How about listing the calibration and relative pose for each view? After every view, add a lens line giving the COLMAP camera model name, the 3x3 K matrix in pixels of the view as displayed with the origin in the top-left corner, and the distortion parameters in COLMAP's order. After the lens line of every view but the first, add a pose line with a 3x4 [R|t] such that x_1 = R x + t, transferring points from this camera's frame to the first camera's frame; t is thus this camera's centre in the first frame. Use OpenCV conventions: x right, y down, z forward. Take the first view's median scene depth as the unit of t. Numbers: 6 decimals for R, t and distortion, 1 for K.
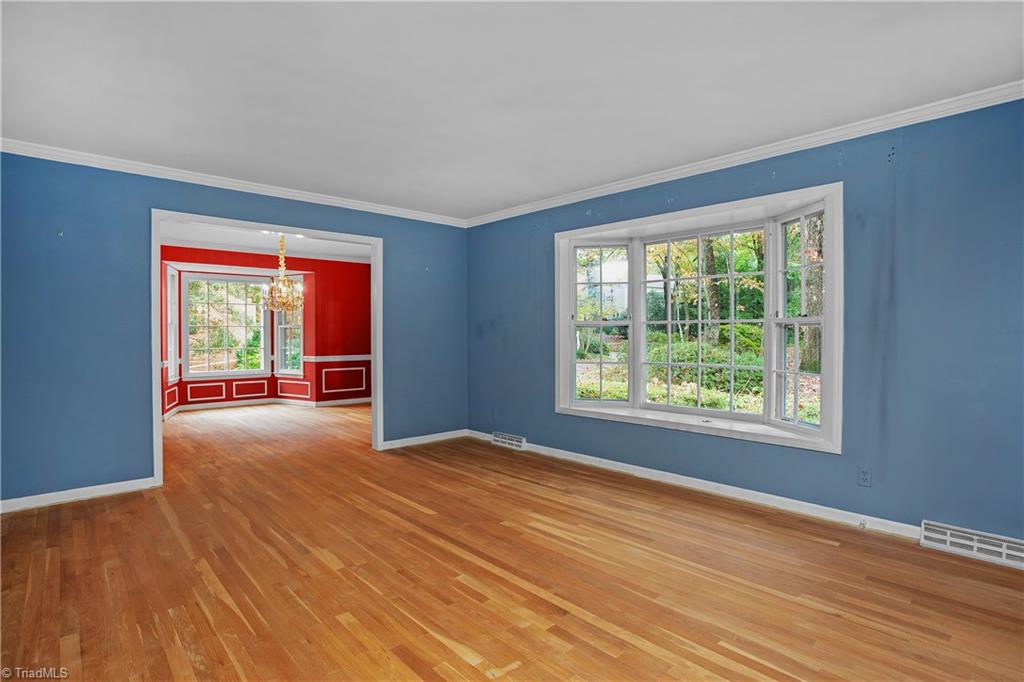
lens RADIAL K [[513.4, 0, 516.4], [0, 513.4, 337.7], [0, 0, 1]] dist [-0.079683, 0.030621]
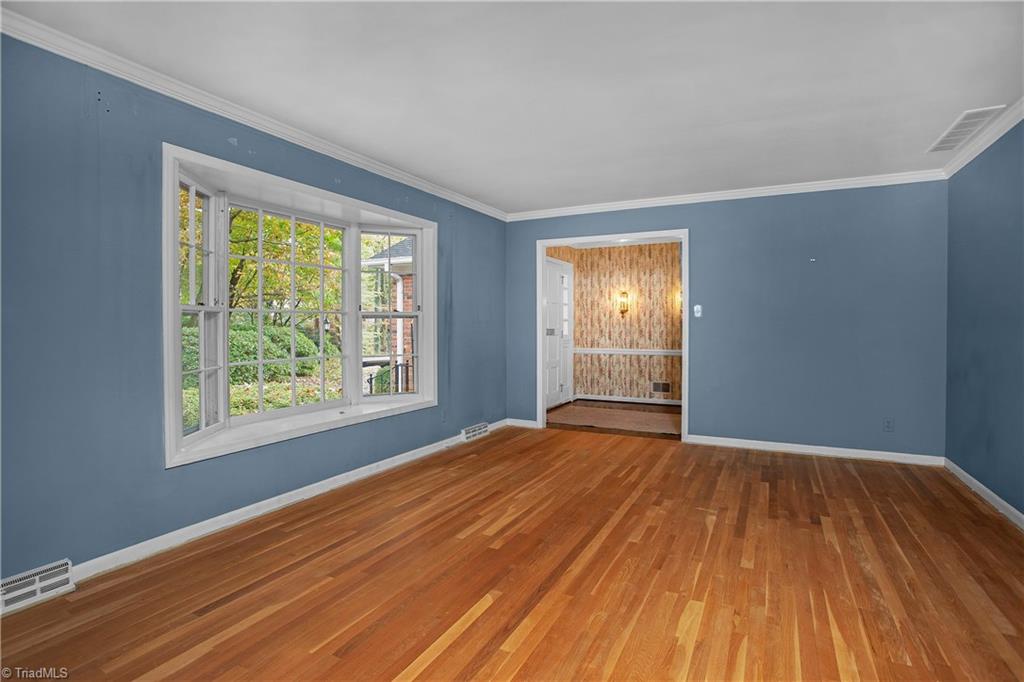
lens RADIAL K [[499.3, 0, 507.6], [0, 499.3, 333.4], [0, 0, 1]] dist [-0.074461, 0.028057]
pose [[-0.322239, -0.016018, 0.946523, -0.893884], [0.007073, 0.999788, 0.019327, -0.013074], [-0.946632, 0.012923, -0.322057, 1.367646]]
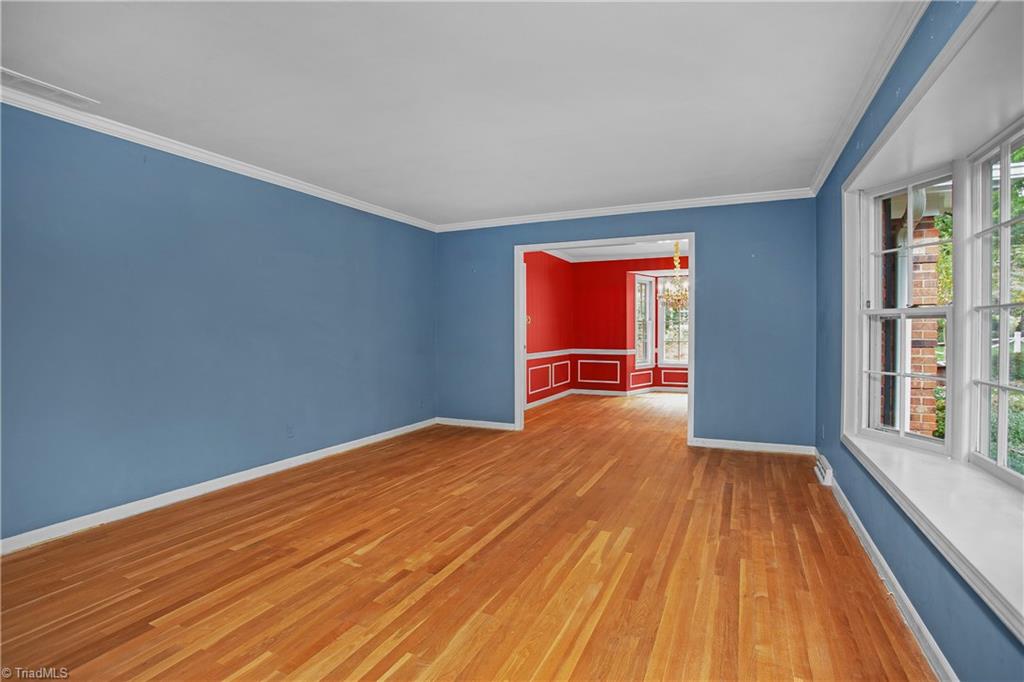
lens RADIAL K [[499.3, 0, 507.6], [0, 499.3, 333.4], [0, 0, 1]] dist [-0.074461, 0.028057]
pose [[0.366555, 0.007587, -0.930365, 0.885938], [-0.002668, 0.999971, 0.007103, -0.008830], [0.930392, -0.000121, 0.366565, 0.545796]]
